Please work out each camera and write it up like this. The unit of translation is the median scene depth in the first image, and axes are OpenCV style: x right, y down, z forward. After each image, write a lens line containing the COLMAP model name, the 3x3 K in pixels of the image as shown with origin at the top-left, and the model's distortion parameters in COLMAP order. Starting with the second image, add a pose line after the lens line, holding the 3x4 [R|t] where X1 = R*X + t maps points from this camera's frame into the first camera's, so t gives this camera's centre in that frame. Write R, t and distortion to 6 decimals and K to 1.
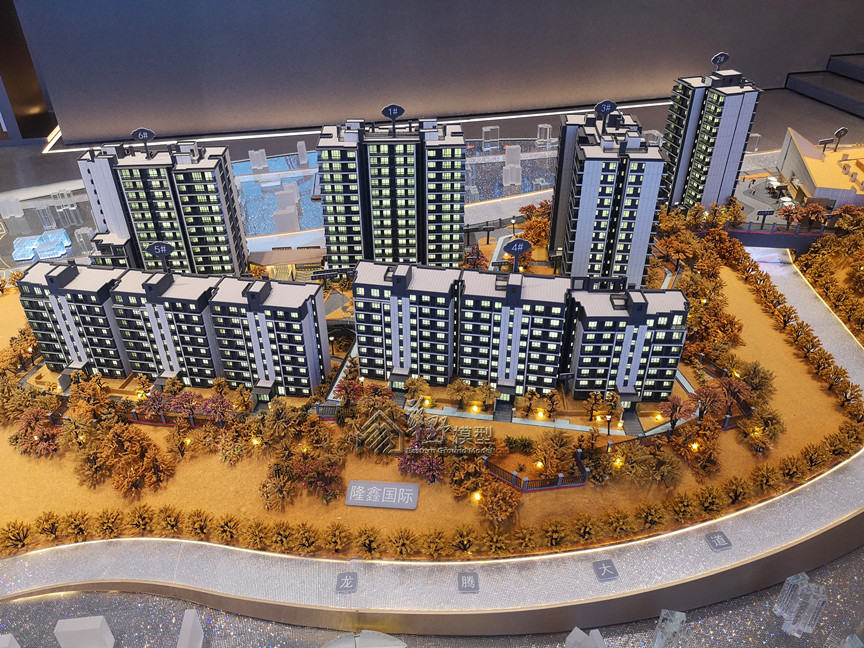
lens RADIAL K [[669.4, 0, 431.2], [0, 669.4, 323.3], [0, 0, 1]] dist [0.077512, -0.089252]
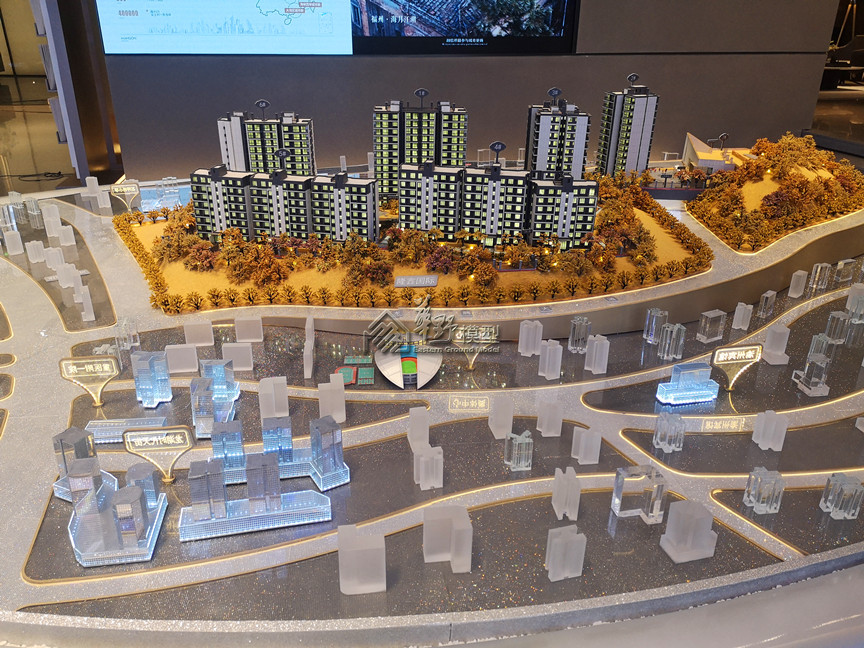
lens RADIAL K [[669.4, 0, 430.9], [0, 669.4, 325.2], [0, 0, 1]] dist [0.077512, -0.089252]
pose [[0.999668, 0.024518, 0.007968, -0.041855], [-0.022995, 0.987747, -0.154360, 0.568056], [-0.011655, 0.154126, 0.987983, -0.584502]]
